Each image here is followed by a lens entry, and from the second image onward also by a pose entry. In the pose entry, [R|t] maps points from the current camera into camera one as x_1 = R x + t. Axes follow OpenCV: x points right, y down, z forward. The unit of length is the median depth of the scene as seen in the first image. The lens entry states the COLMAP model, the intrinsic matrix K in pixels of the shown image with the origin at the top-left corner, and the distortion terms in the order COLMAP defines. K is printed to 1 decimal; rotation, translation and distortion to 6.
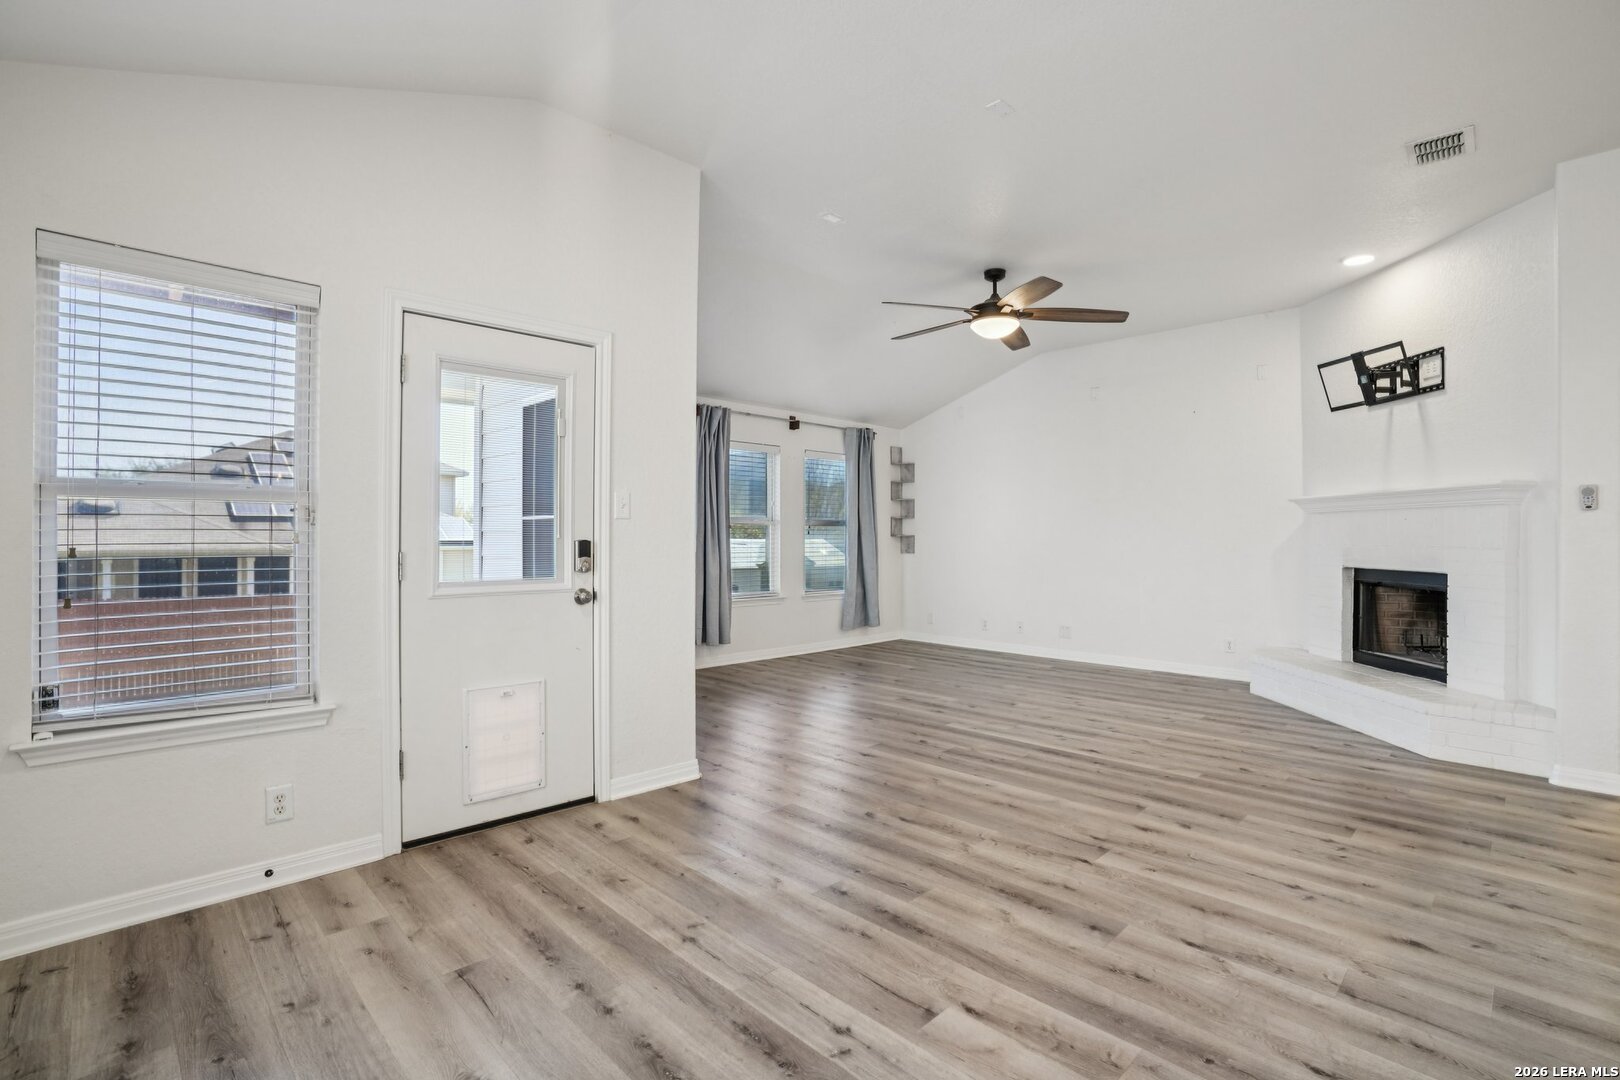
lens RADIAL K [[755.3, 0, 814.9], [0, 755.3, 533.0], [0, 0, 1]] dist [-0.061934, 0.026013]
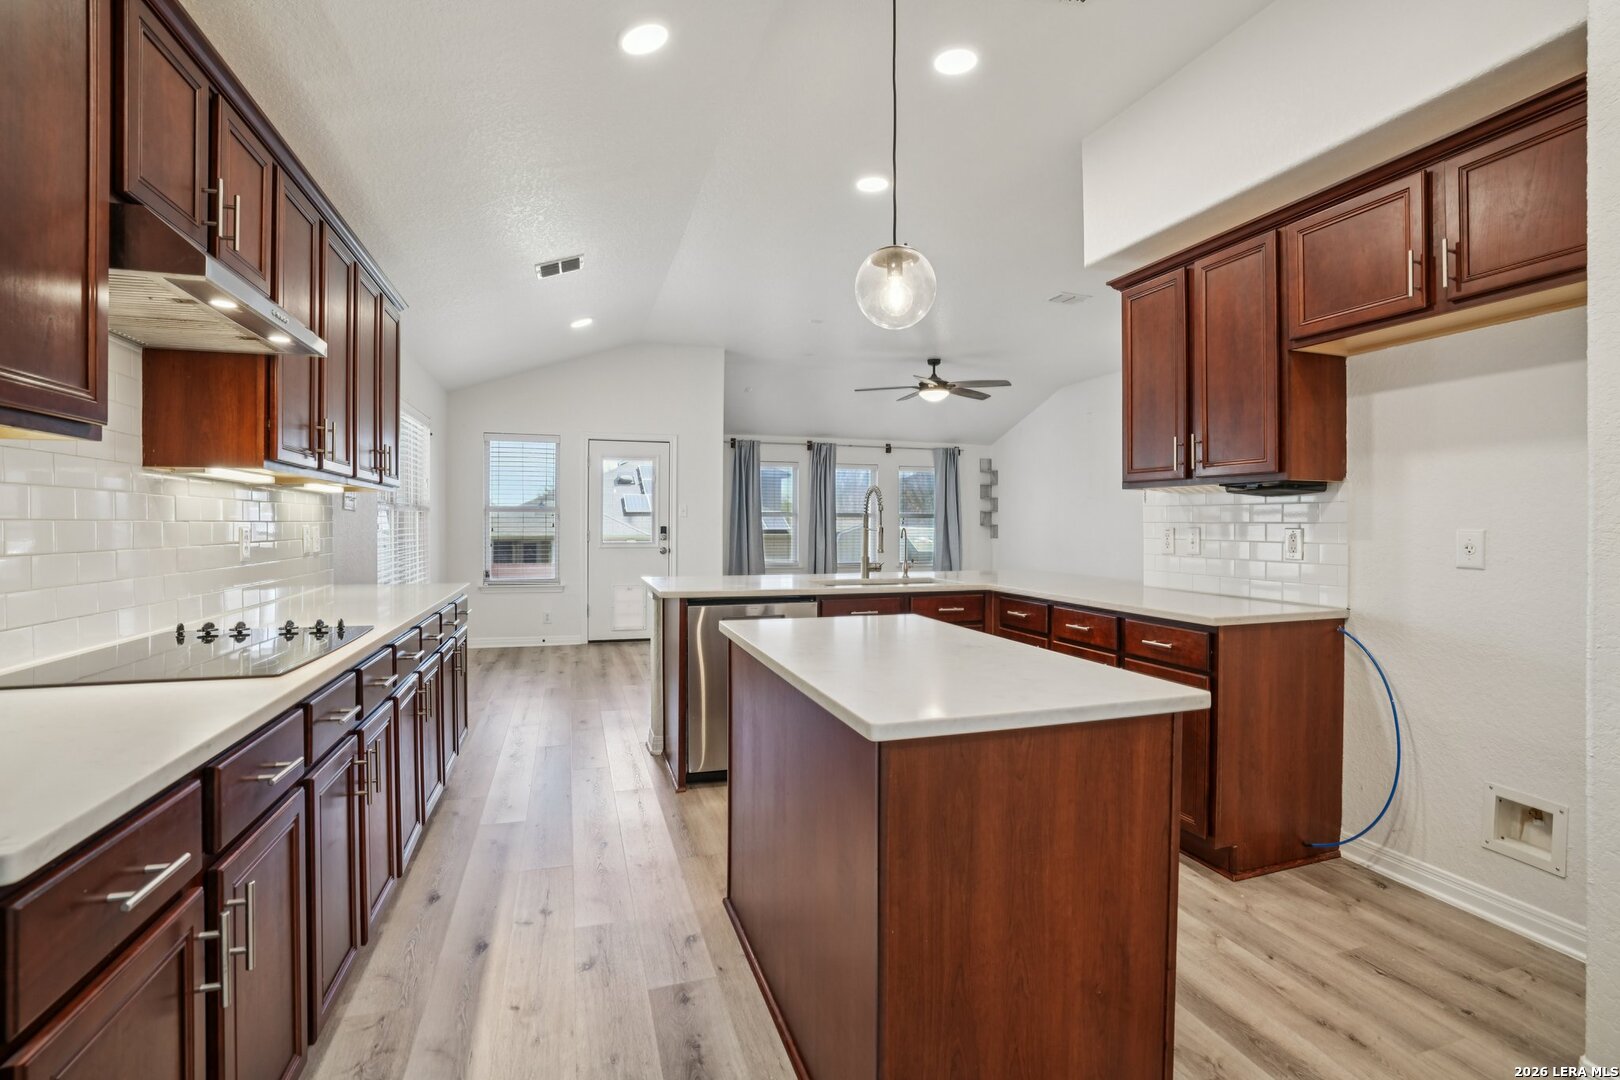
lens RADIAL K [[755.3, 0, 814.9], [0, 755.3, 533.0], [0, 0, 1]] dist [-0.061934, 0.026013]
pose [[0.892516, 0.004797, -0.450989, 0.661766], [0.001129, 0.999917, 0.012870, 0.000237], [0.451013, -0.011996, 0.892437, -0.495694]]
